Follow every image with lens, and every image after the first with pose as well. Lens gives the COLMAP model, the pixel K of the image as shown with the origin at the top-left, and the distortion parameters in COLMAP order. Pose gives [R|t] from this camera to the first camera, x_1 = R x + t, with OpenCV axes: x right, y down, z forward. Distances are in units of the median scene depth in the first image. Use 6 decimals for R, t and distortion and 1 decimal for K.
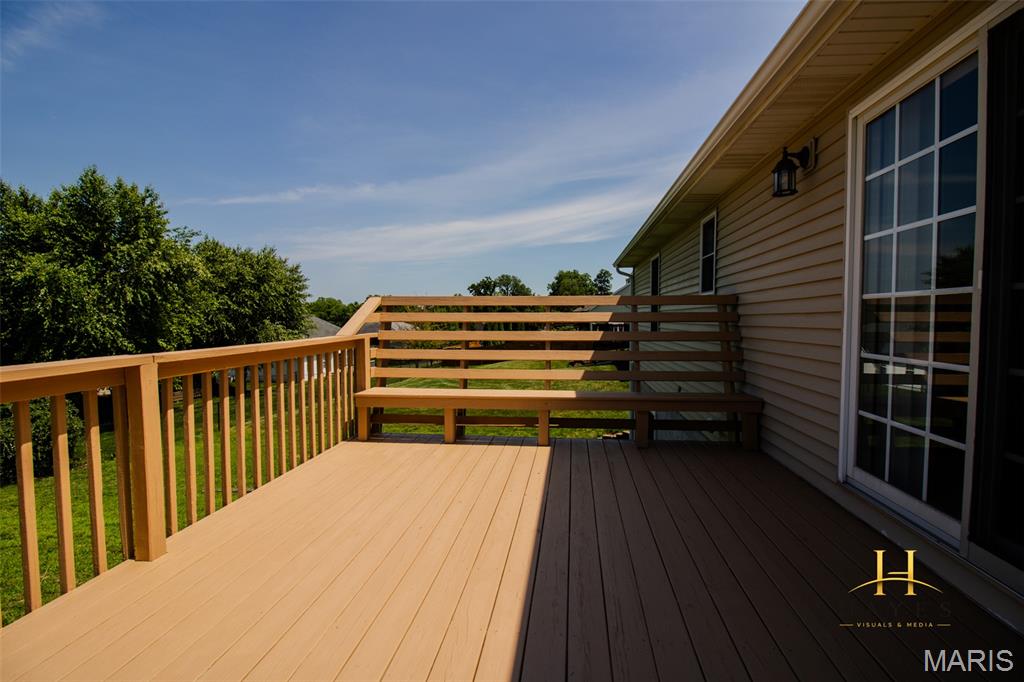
lens RADIAL K [[484.7, 0, 527.0], [0, 484.7, 339.7], [0, 0, 1]] dist [-0.002459, -0.011129]
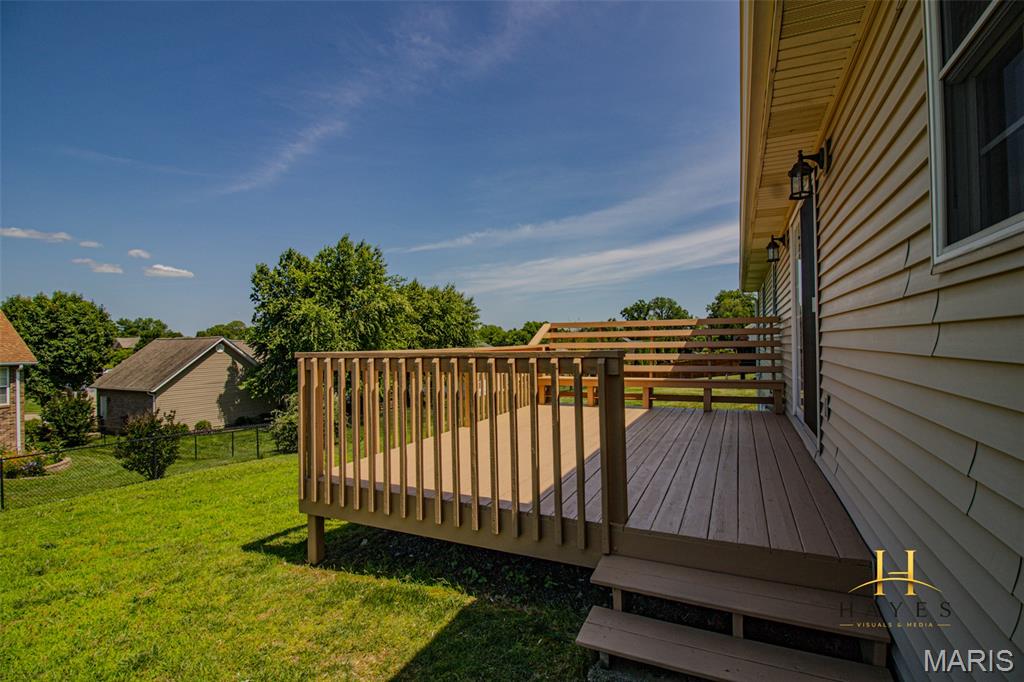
lens RADIAL K [[484.7, 0, 517.8], [0, 484.7, 341.3], [0, 0, 1]] dist [-0.002459, -0.011129]
pose [[0.945240, -0.013832, -0.326082, 0.030197], [-0.001664, 0.998884, -0.047197, 0.011423], [0.326371, 0.045156, 0.944163, -0.134655]]
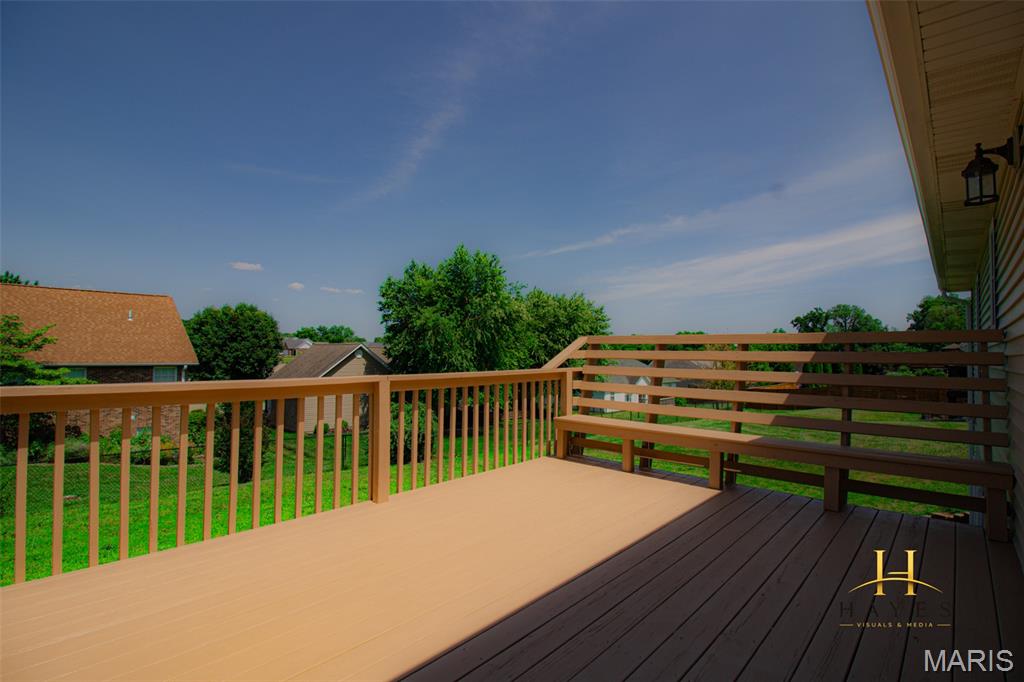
lens RADIAL K [[484.7, 0, 511.5], [0, 484.7, 333.0], [0, 0, 1]] dist [-0.002459, -0.011129]
pose [[0.796613, -0.016061, -0.604276, 0.053648], [-0.037846, 0.996361, -0.076374, -0.000404], [0.603304, 0.083710, 0.793106, -0.006770]]
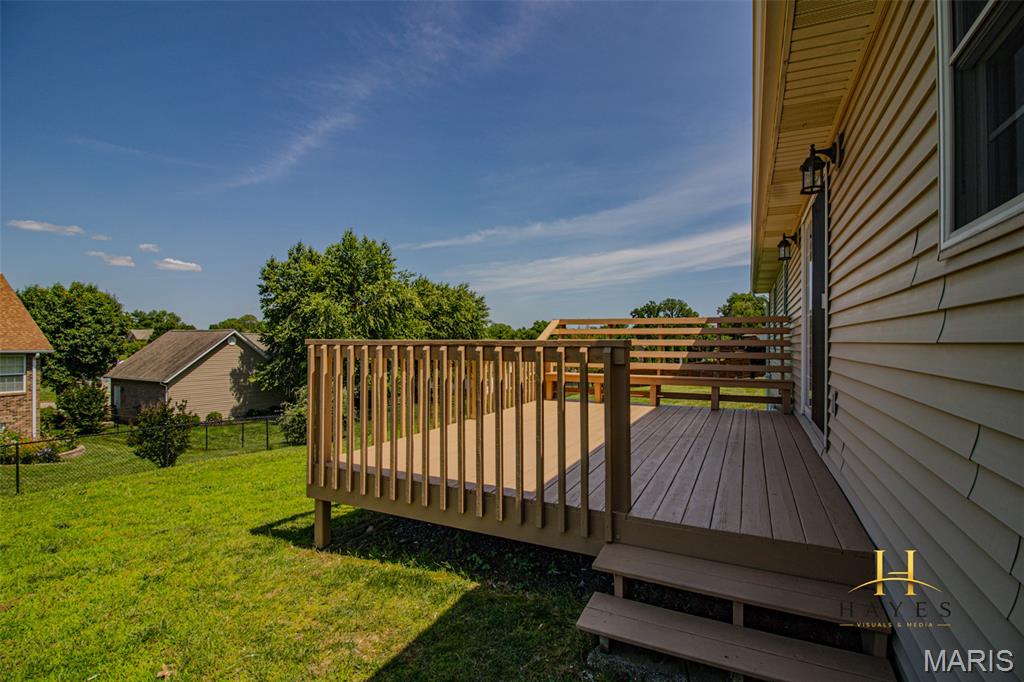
lens RADIAL K [[484.7, 0, 517.7], [0, 484.7, 341.7], [0, 0, 1]] dist [-0.002459, -0.011129]
pose [[0.939176, 0.005324, -0.343394, 0.030890], [-0.021767, 0.998792, -0.044047, 0.013999], [0.342744, 0.048843, 0.938158, -0.135251]]
